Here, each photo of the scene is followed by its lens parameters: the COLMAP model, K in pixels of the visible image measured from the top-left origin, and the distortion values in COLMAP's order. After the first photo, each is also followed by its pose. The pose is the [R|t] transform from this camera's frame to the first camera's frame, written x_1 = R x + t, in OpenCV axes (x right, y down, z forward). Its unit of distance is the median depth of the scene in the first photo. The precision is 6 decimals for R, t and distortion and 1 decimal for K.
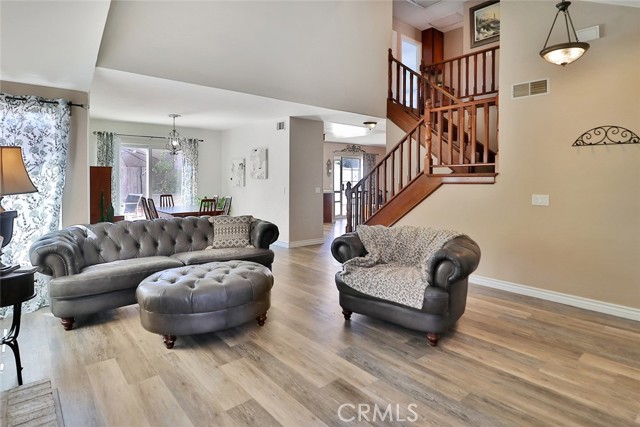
lens RADIAL K [[337.2, 0, 319.9], [0, 337.2, 193.8], [0, 0, 1]] dist [0.000193, -0.000432]
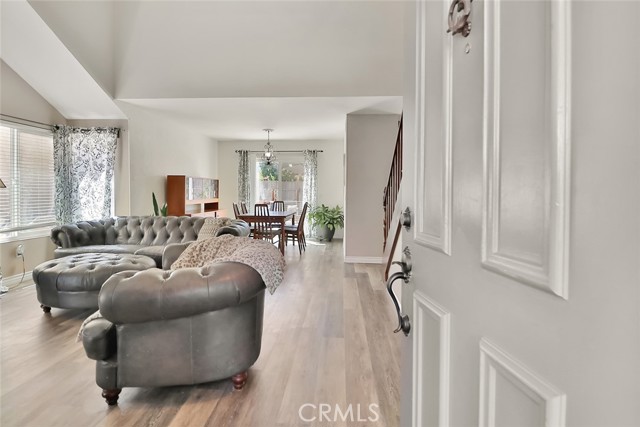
lens RADIAL K [[337.2, 0, 319.9], [0, 337.2, 193.8], [0, 0, 1]] dist [0.000193, -0.000432]
pose [[0.719994, 0.003126, -0.693973, 0.487741], [-0.035412, 0.998853, -0.032241, 0.009741], [0.693076, 0.047788, 0.719278, 0.337209]]
